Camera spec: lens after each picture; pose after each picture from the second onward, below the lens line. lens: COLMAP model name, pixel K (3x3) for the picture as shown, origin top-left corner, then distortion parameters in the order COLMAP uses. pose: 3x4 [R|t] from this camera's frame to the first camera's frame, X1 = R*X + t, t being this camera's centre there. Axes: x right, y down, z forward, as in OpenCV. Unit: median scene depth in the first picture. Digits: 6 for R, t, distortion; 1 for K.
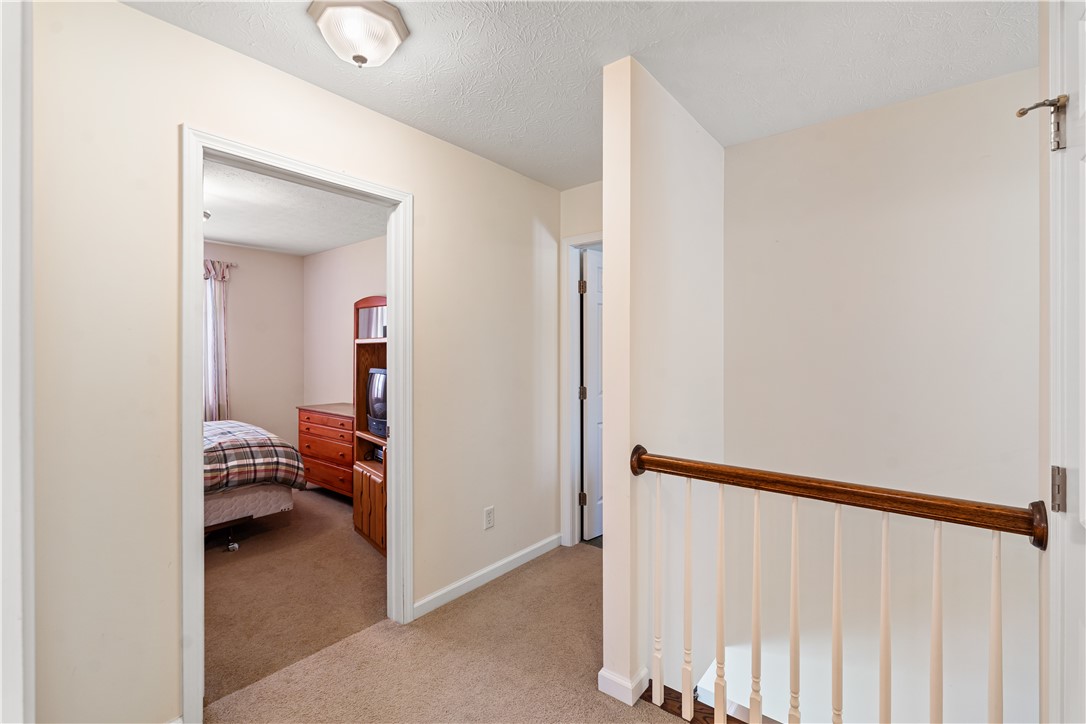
lens RADIAL K [[488.5, 0, 543.3], [0, 488.5, 355.5], [0, 0, 1]] dist [-0.002564, 0.000852]
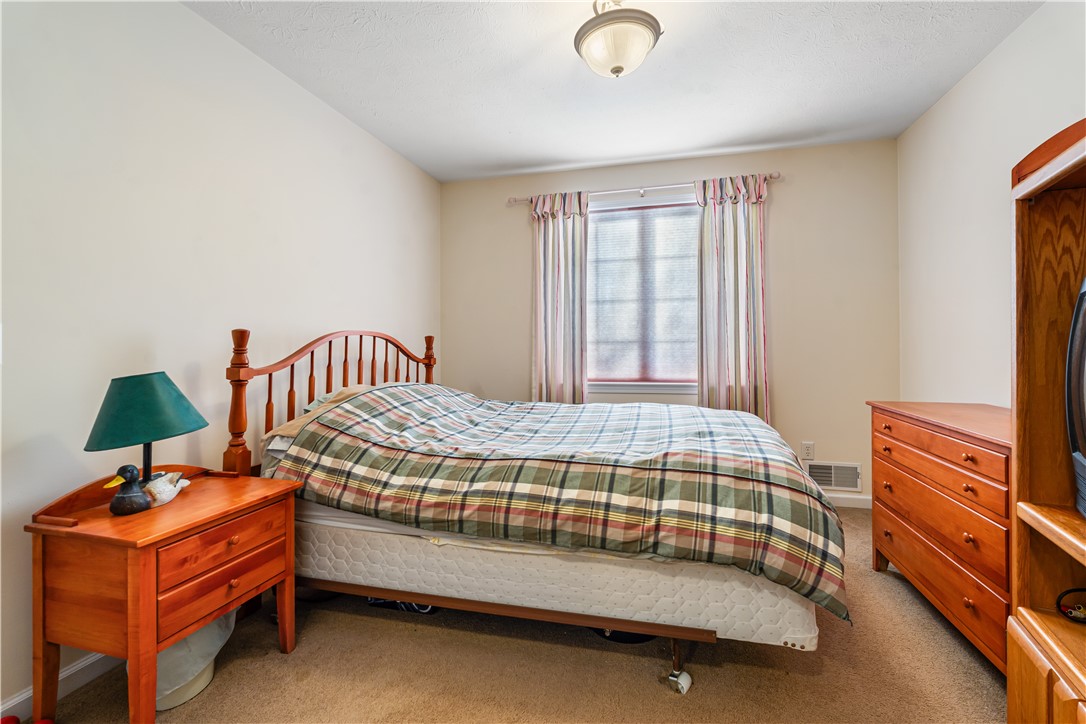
lens RADIAL K [[488.5, 0, 536.9], [0, 488.5, 340.1], [0, 0, 1]] dist [-0.002564, 0.000852]
pose [[0.407925, -0.010589, -0.912954, -0.241480], [-0.003253, 0.999910, -0.013051, 0.065303], [0.913010, 0.008294, 0.407854, 0.638189]]
